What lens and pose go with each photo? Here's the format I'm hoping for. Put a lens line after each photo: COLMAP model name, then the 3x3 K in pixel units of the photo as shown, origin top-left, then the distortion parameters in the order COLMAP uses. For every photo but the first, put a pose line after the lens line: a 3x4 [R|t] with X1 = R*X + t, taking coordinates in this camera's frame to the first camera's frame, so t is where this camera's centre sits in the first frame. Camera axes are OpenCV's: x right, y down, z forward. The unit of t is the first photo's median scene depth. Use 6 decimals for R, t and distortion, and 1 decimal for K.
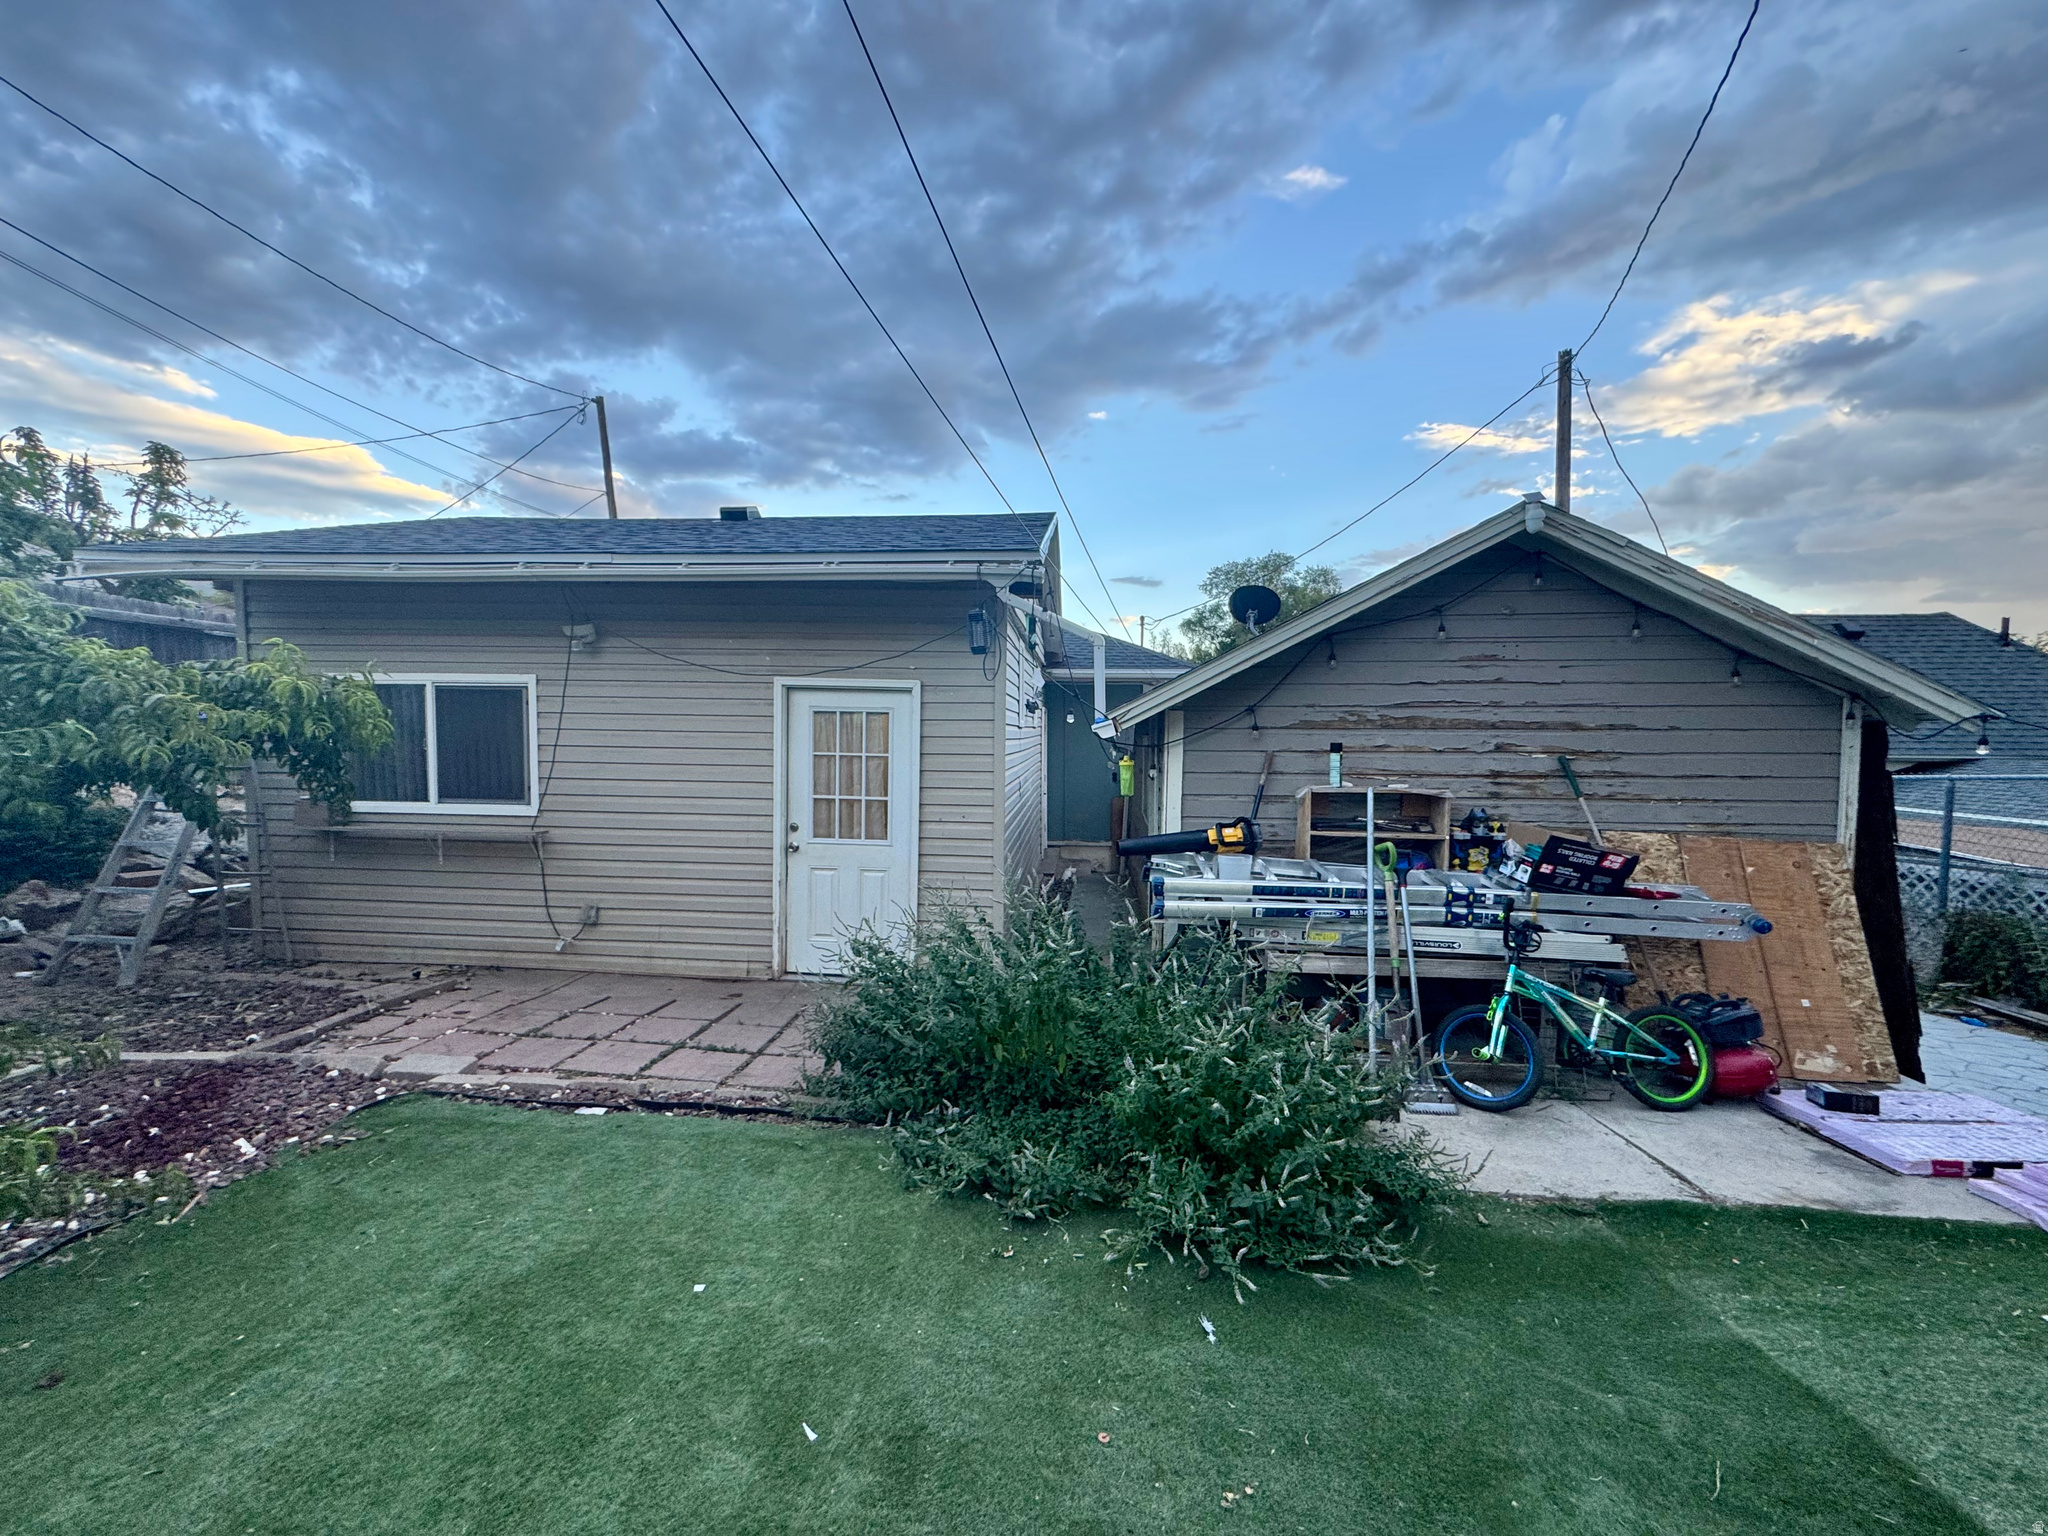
lens RADIAL K [[819.1, 0, 1028.0], [0, 819.1, 767.2], [0, 0, 1]] dist [-0.000486, -0.000335]
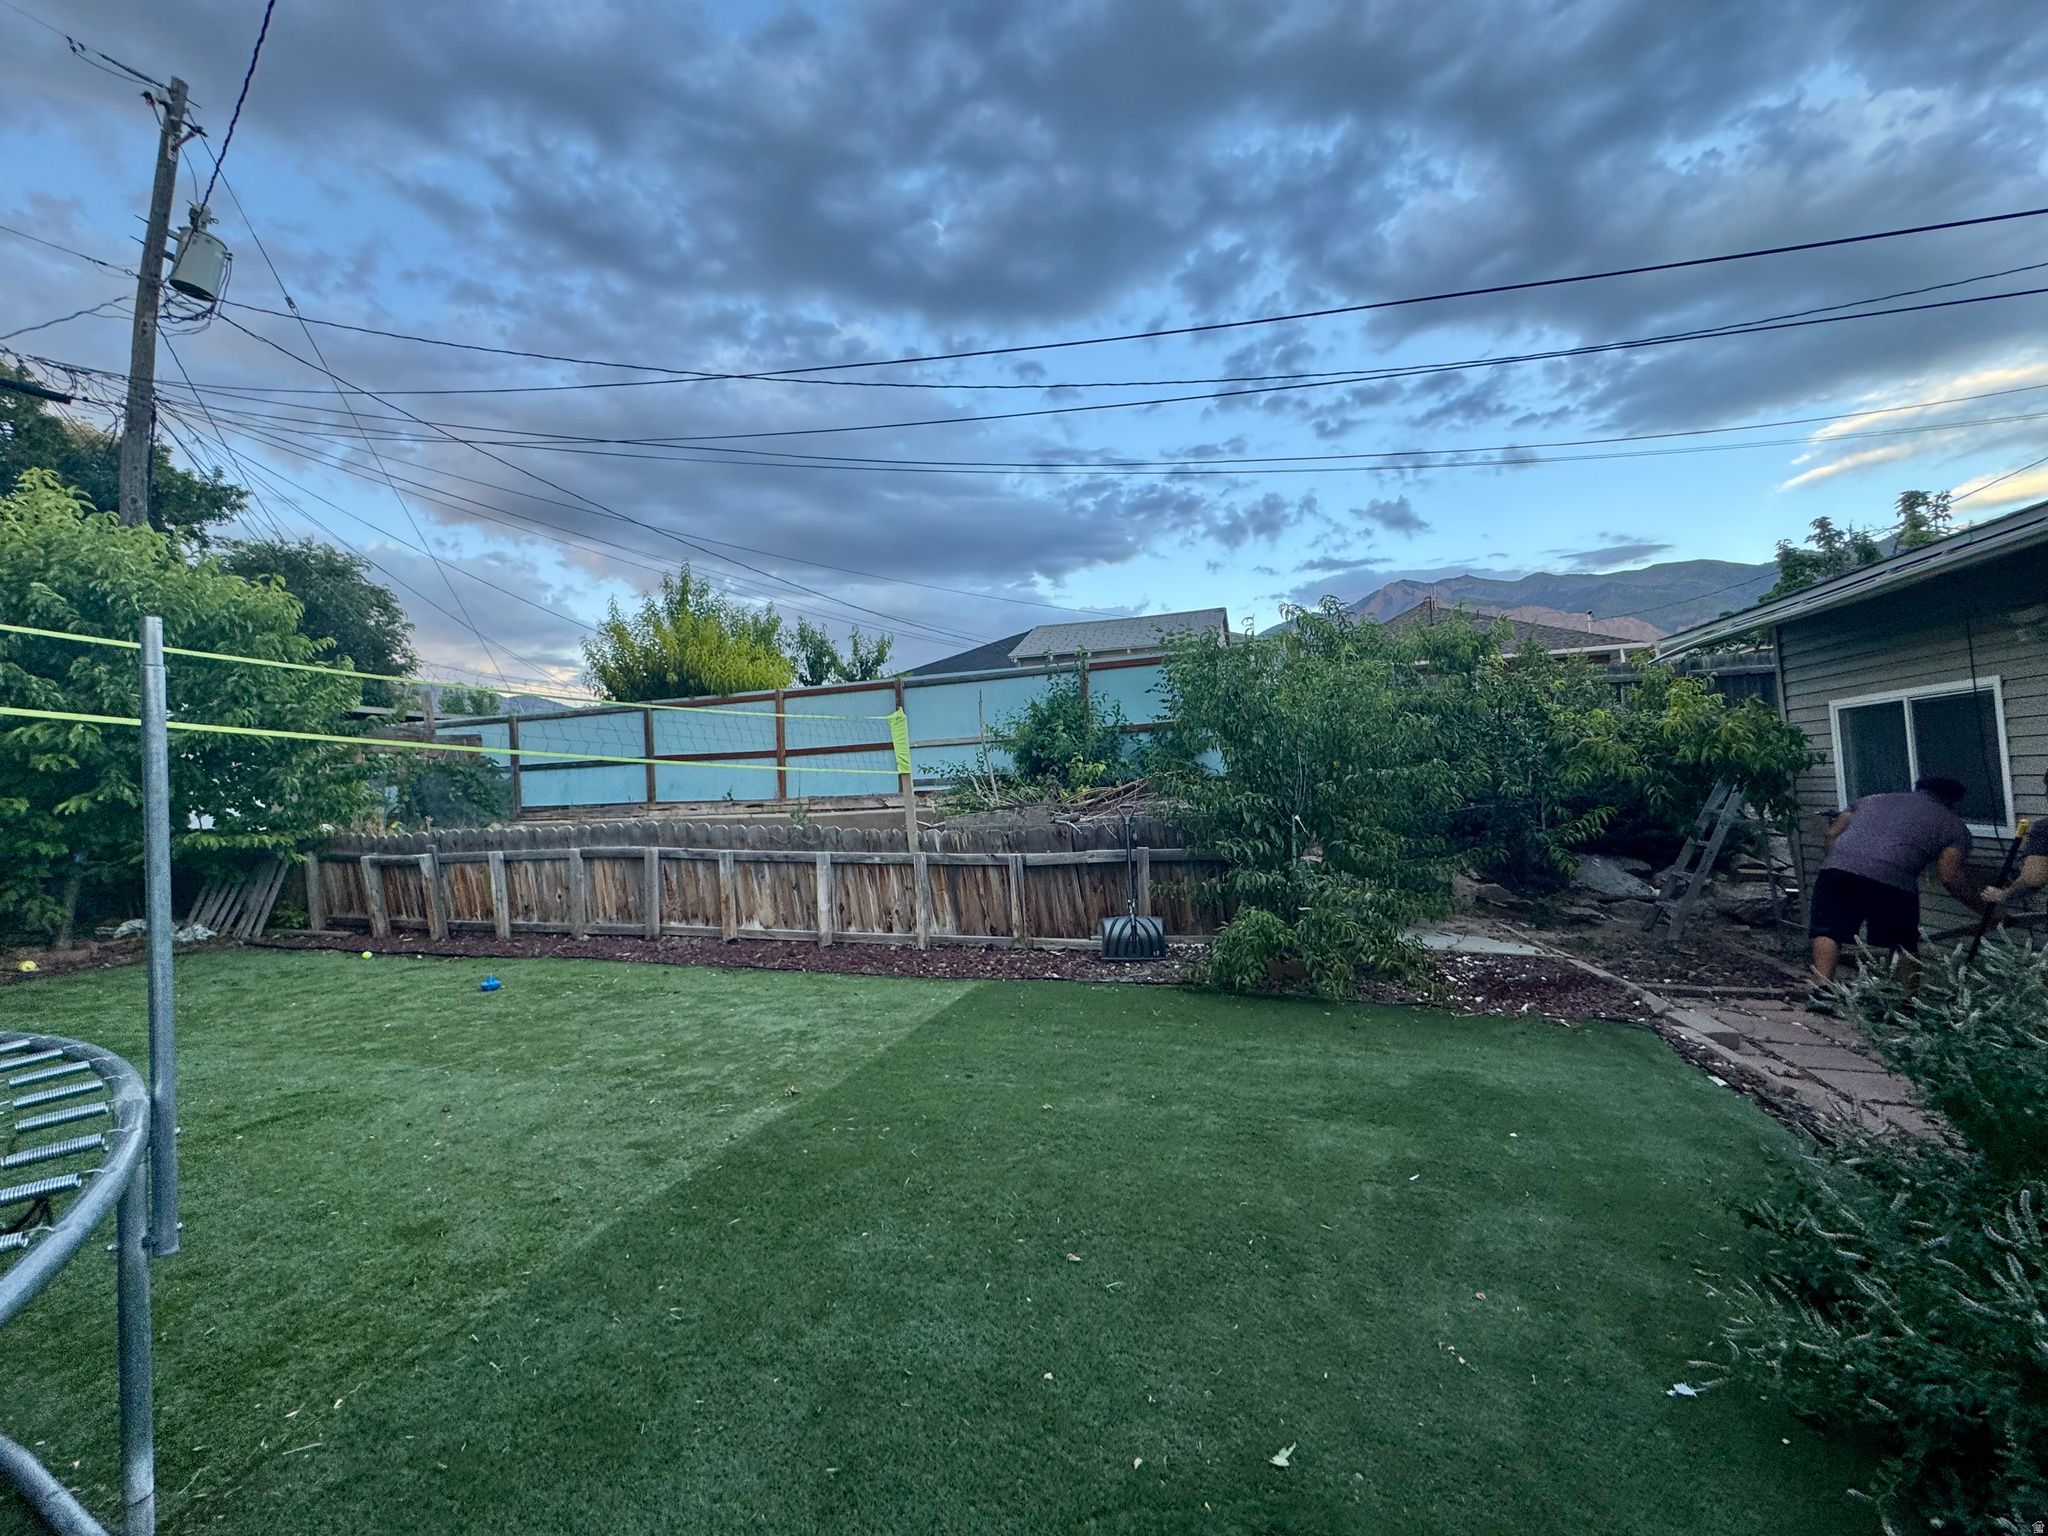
lens RADIAL K [[819.1, 0, 1028.0], [0, 819.1, 767.2], [0, 0, 1]] dist [-0.000486, -0.000335]
pose [[-0.213437, -0.034265, -0.976356, 0.631061], [-0.001752, 0.999397, -0.034690, 0.021961], [0.976955, -0.005694, -0.213368, 0.249733]]
